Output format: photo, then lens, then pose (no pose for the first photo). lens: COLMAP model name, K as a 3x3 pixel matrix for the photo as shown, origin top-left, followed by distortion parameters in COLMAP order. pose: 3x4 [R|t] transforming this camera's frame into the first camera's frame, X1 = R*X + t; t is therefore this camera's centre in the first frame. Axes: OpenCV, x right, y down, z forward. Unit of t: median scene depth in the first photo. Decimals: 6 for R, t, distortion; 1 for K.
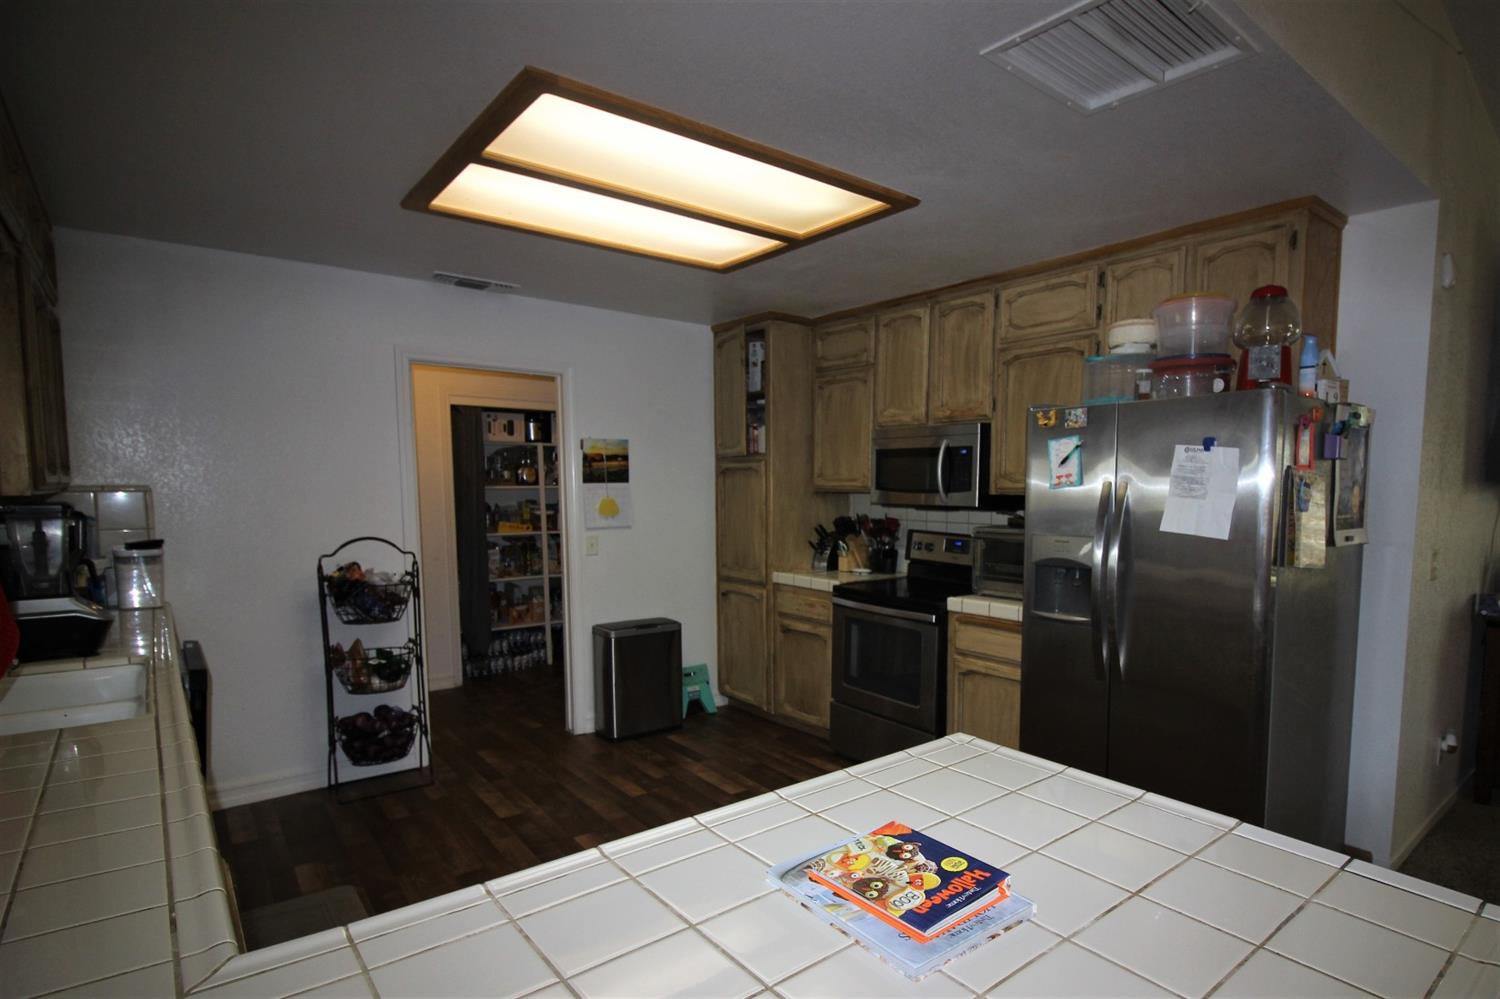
lens RADIAL K [[799.9, 0, 816.1], [0, 799.9, 572.2], [0, 0, 1]] dist [0.004846, 0.000811]
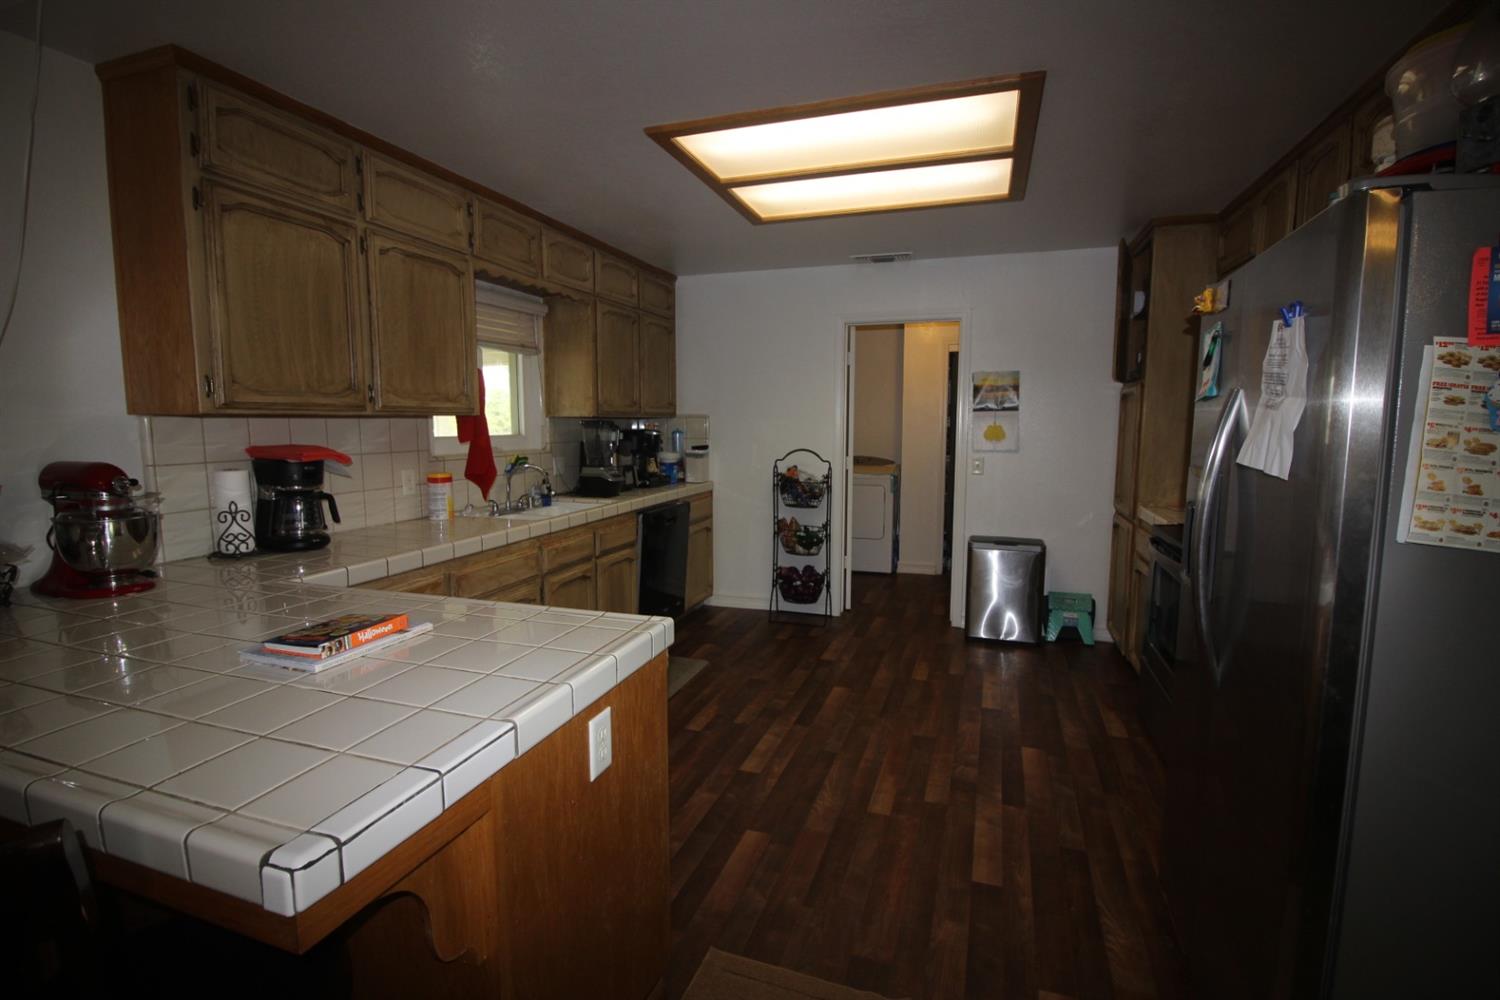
lens RADIAL K [[687.0, 0, 752.4], [0, 687.0, 497.7], [0, 0, 1]] dist [-0.004025, -0.000391]
pose [[0.514519, 0.088824, -0.852866, 0.471572], [-0.093918, 0.994474, 0.046914, -0.005028], [0.852320, 0.055961, 0.520018, 0.268905]]
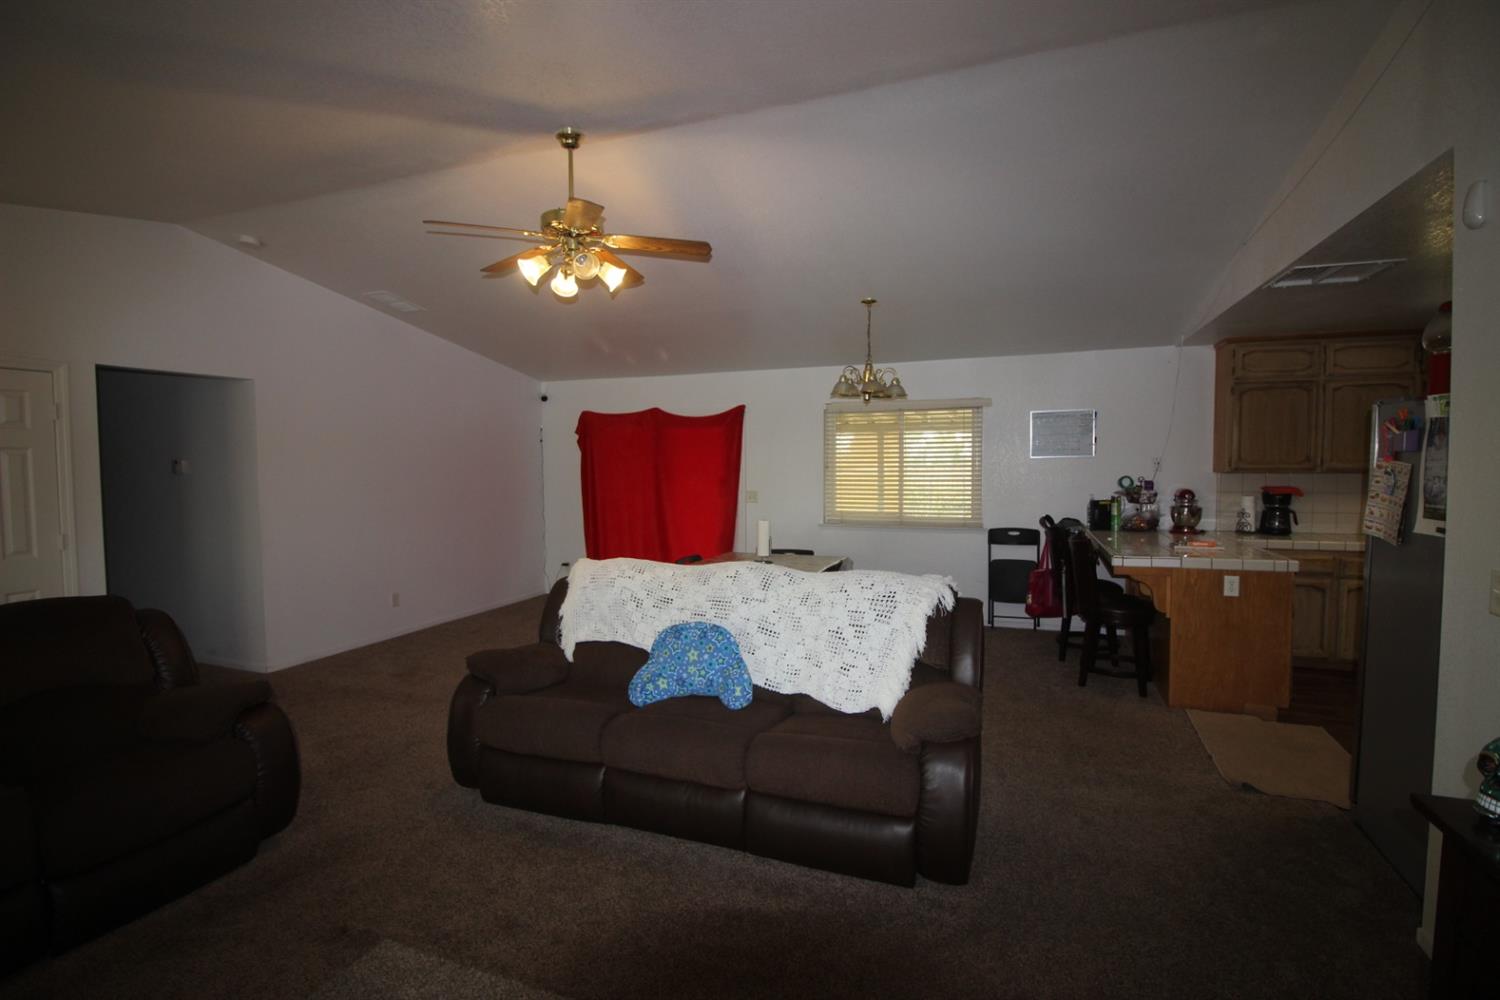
lens RADIAL K [[687.0, 0, 749.8], [0, 687.0, 502.4], [0, 0, 1]] dist [-0.004025, -0.000391]
pose [[-0.892268, 0.013660, -0.451300, 2.547256], [-0.059373, 0.987313, 0.147270, -0.227914], [0.447586, 0.158199, -0.880136, 2.095680]]
